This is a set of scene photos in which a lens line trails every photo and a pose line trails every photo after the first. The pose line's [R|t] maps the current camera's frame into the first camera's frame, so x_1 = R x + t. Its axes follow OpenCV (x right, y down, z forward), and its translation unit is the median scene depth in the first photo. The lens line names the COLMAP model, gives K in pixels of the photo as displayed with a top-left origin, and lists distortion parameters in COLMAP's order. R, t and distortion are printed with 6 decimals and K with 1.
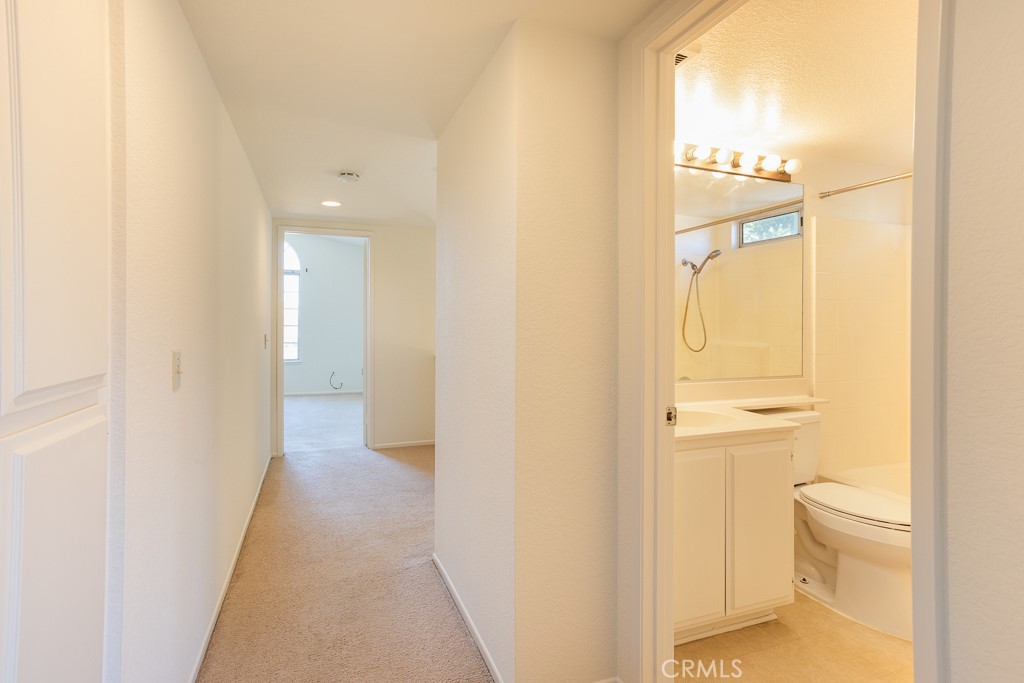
lens RADIAL K [[497.9, 0, 510.7], [0, 497.9, 325.9], [0, 0, 1]] dist [-0.032180, 0.035600]
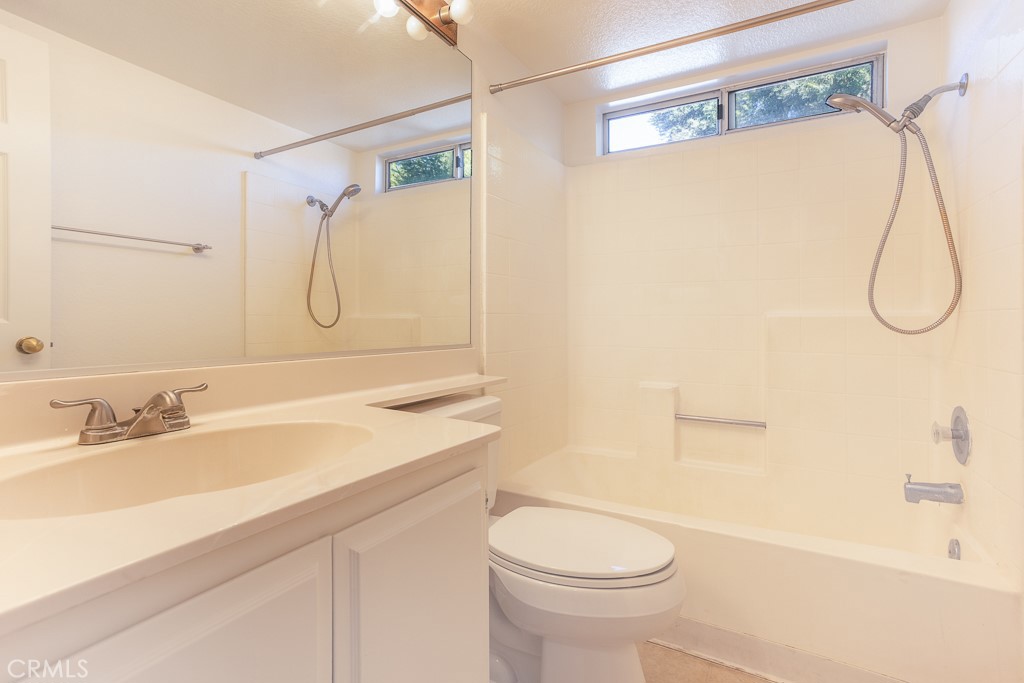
lens RADIAL K [[497.9, 0, 510.7], [0, 497.9, 325.9], [0, 0, 1]] dist [-0.032180, 0.035600]
pose [[0.779270, -0.005942, 0.626660, 0.210112], [-0.000641, 0.999947, 0.010279, 0.068081], [-0.626688, -0.008411, 0.779225, 0.439945]]
